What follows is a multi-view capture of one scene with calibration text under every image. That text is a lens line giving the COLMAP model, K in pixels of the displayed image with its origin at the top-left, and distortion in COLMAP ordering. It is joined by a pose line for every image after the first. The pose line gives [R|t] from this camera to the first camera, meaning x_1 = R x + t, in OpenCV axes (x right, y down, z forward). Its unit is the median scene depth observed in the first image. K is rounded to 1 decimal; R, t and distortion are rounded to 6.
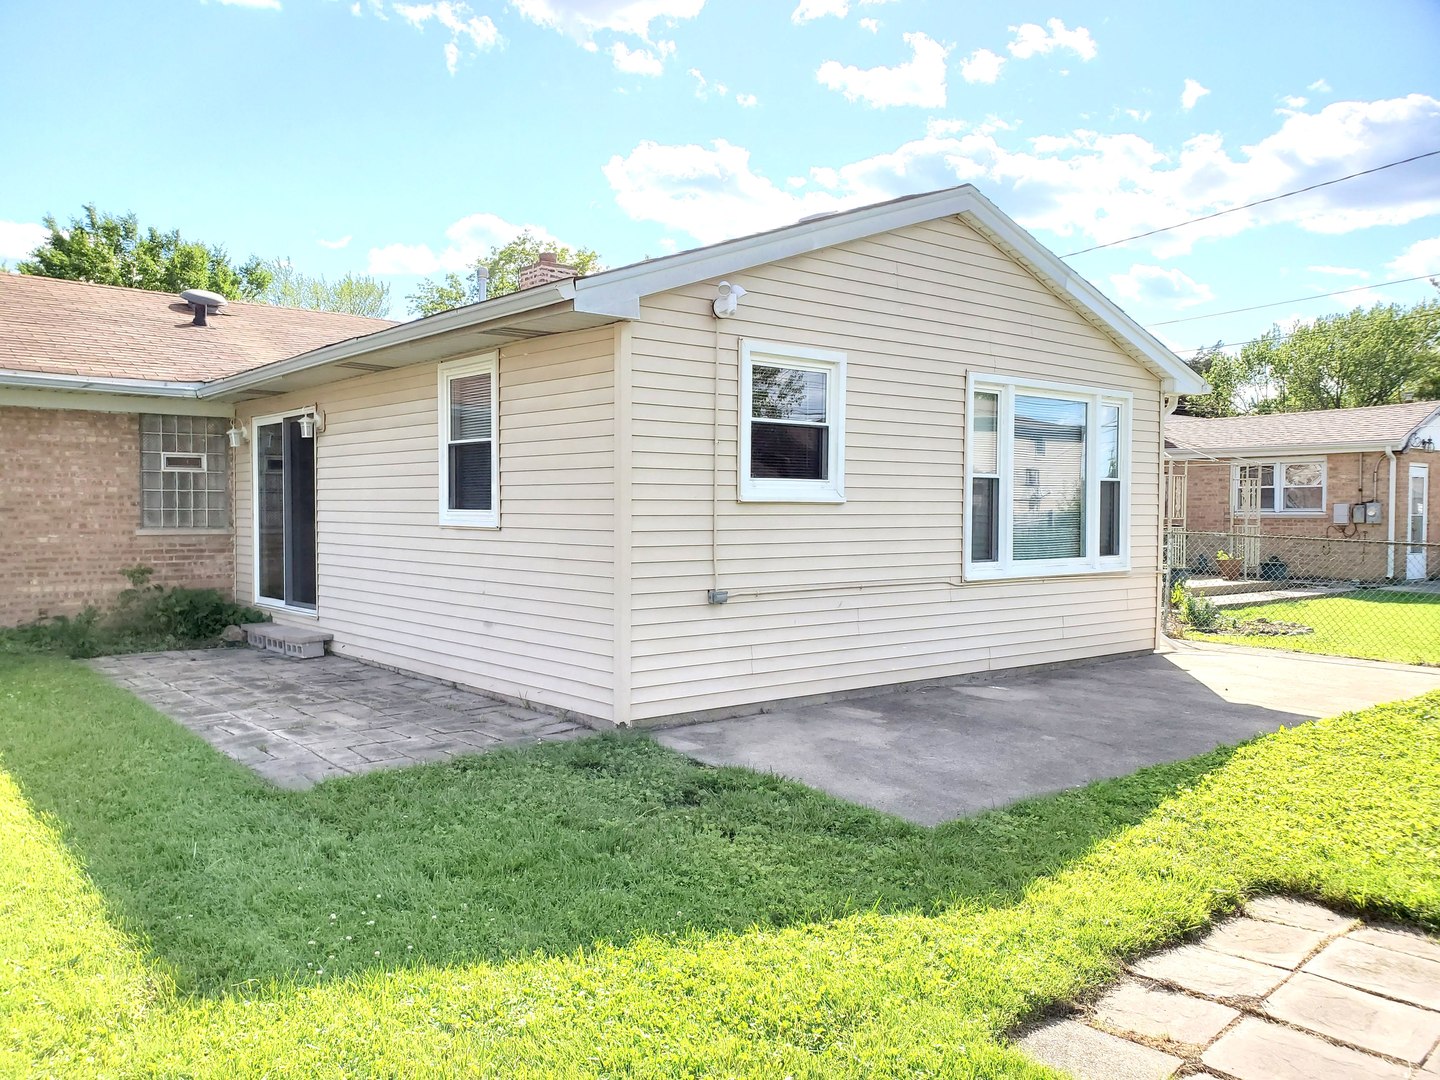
lens RADIAL K [[1108.3, 0, 720.0], [0, 1108.3, 540.0], [0, 0, 1]] dist [-0.027902, 0.004783]
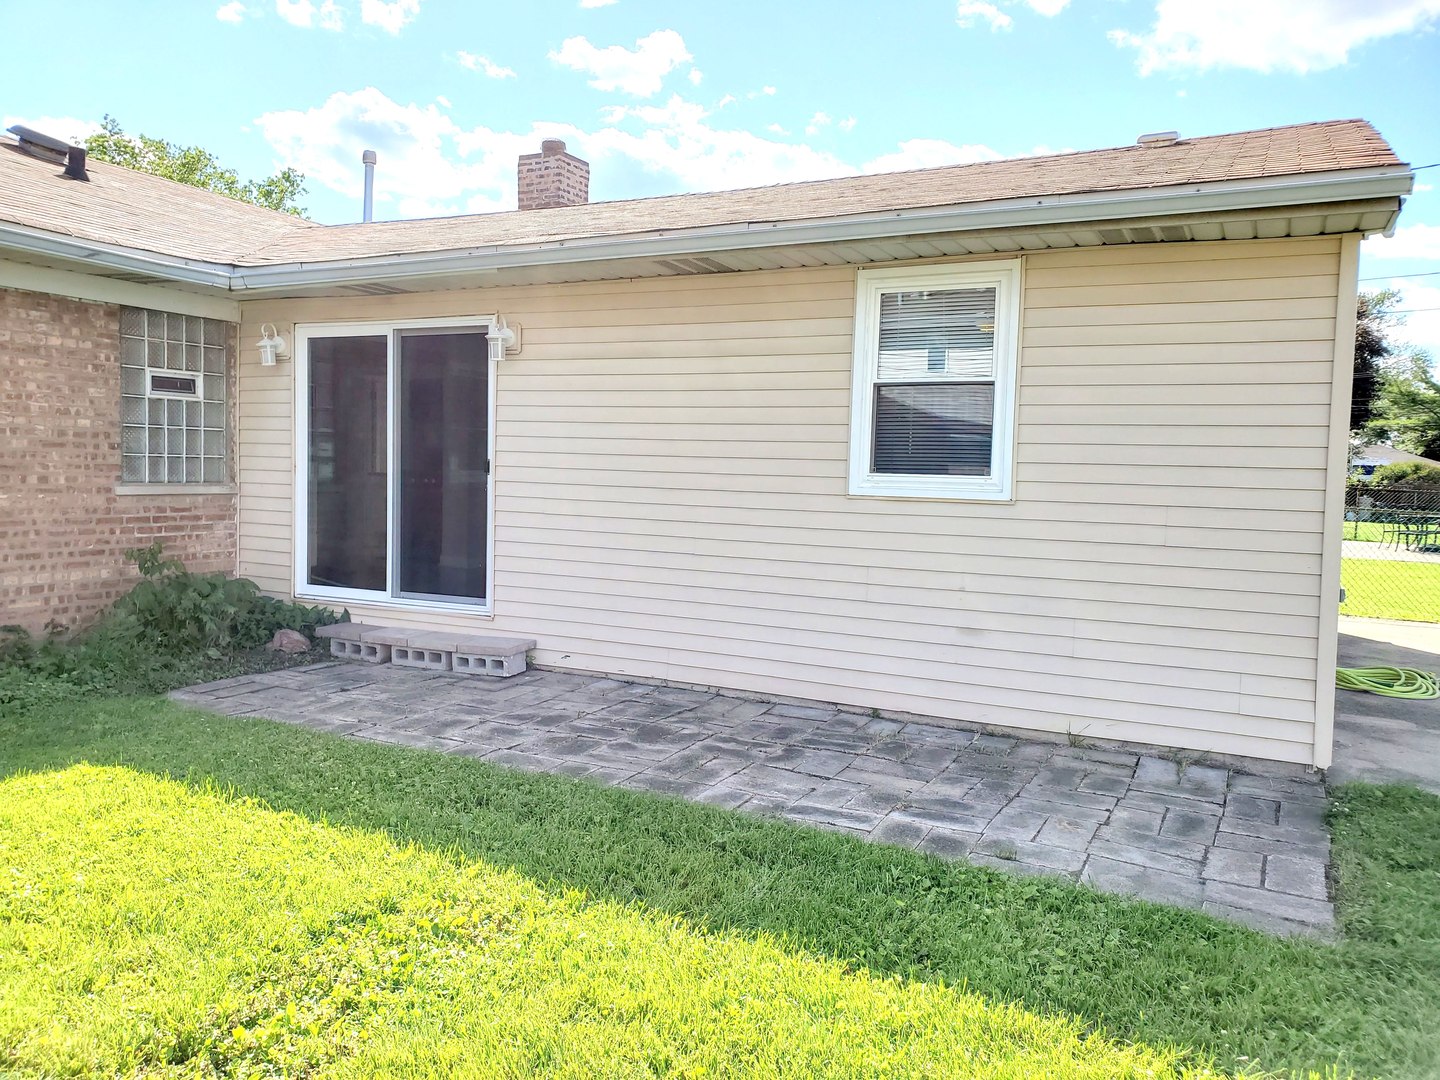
lens RADIAL K [[1127.0, 0, 720.0], [0, 1127.0, 540.0], [0, 0, 1]] dist [0.067425, -0.067898]
pose [[0.936527, -0.004592, 0.350564, -0.451134], [-0.010885, 0.999051, 0.042166, -0.010396], [-0.350425, -0.043306, 0.935589, 0.255761]]
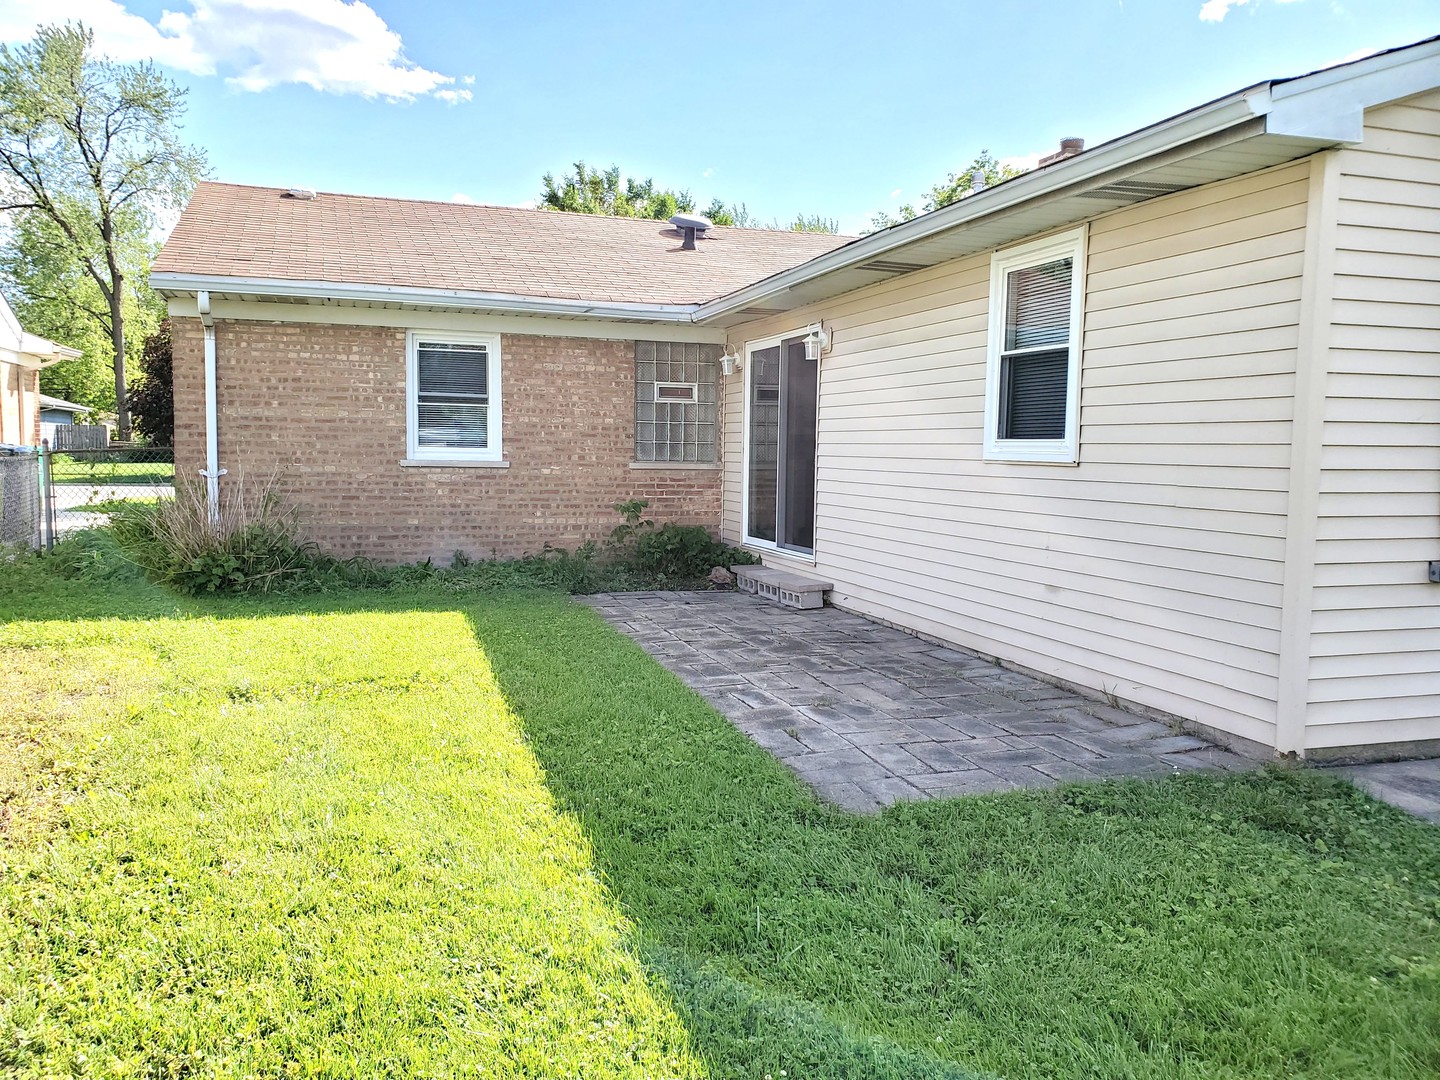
lens RADIAL K [[1083.8, 0, 672.4], [0, 1083.8, 563.7], [0, 0, 1]] dist [0.059302, -0.189245]
pose [[0.909341, 0.052571, -0.412716, -0.101625], [-0.021971, 0.996668, 0.078545, 0.003595], [0.415470, -0.062357, 0.907467, 0.148299]]
